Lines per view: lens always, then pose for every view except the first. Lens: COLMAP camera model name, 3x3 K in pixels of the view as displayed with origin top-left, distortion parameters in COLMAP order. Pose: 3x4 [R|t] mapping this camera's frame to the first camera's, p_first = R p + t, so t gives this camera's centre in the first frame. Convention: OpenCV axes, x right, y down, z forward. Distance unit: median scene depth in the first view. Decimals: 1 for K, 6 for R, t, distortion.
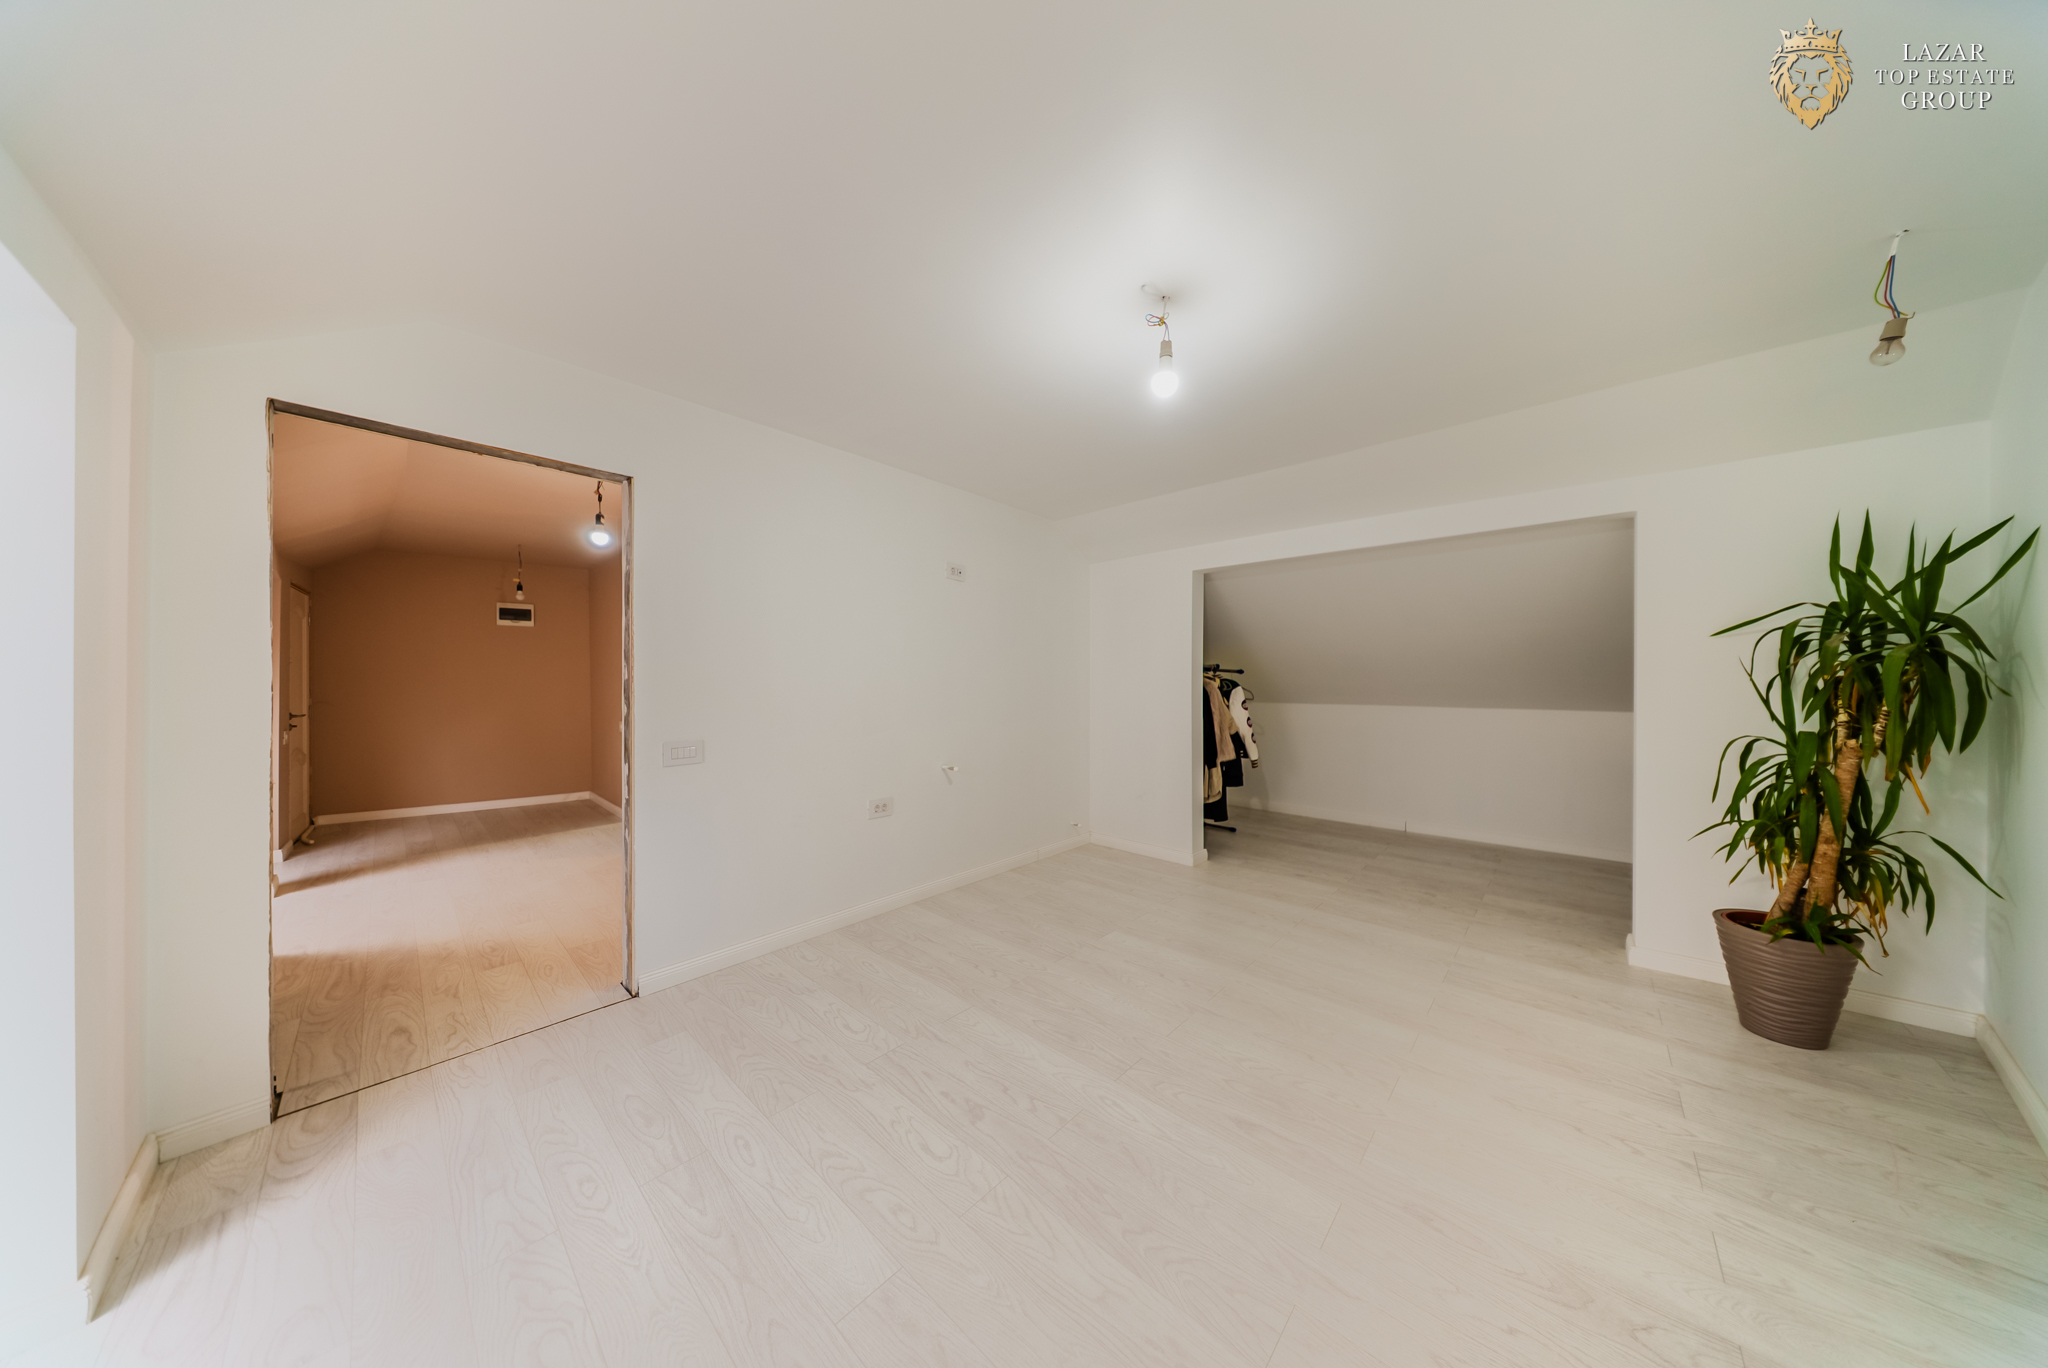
lens RADIAL K [[591.6, 0, 1024.0], [0, 591.6, 684.0], [0, 0, 1]] dist [-0.008632, -0.001532]
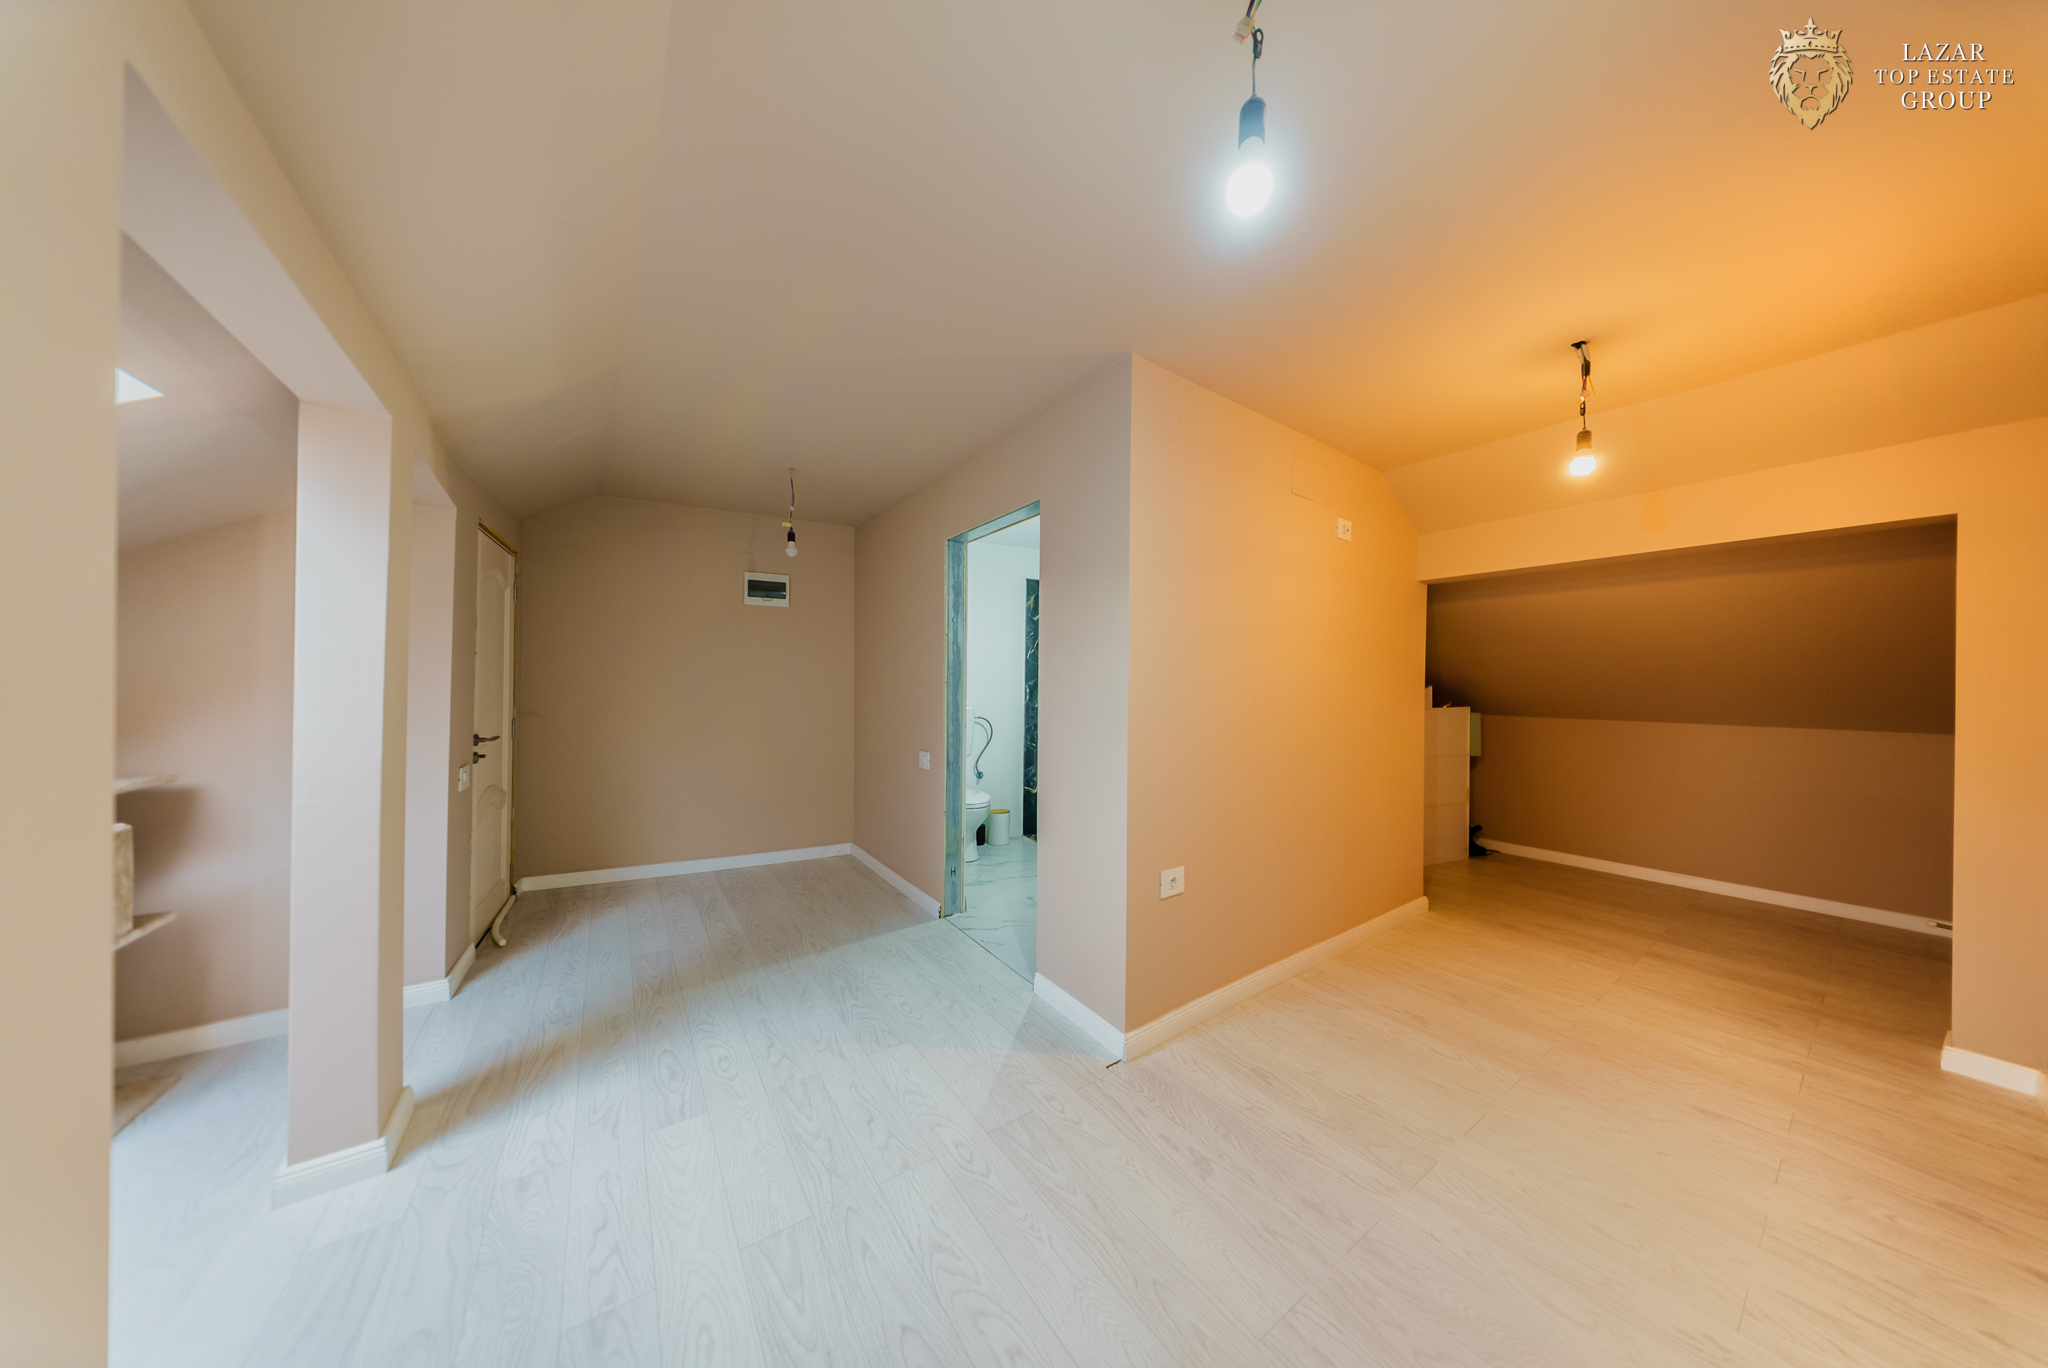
lens RADIAL K [[603.1, 0, 1029.1], [0, 603.1, 684.3], [0, 0, 1]] dist [0.000232, -0.001627]
pose [[0.977045, 0.004806, -0.212977, -0.480062], [-0.007547, 0.999899, -0.012058, 0.000551], [0.212898, 0.013389, 0.976983, 0.431526]]
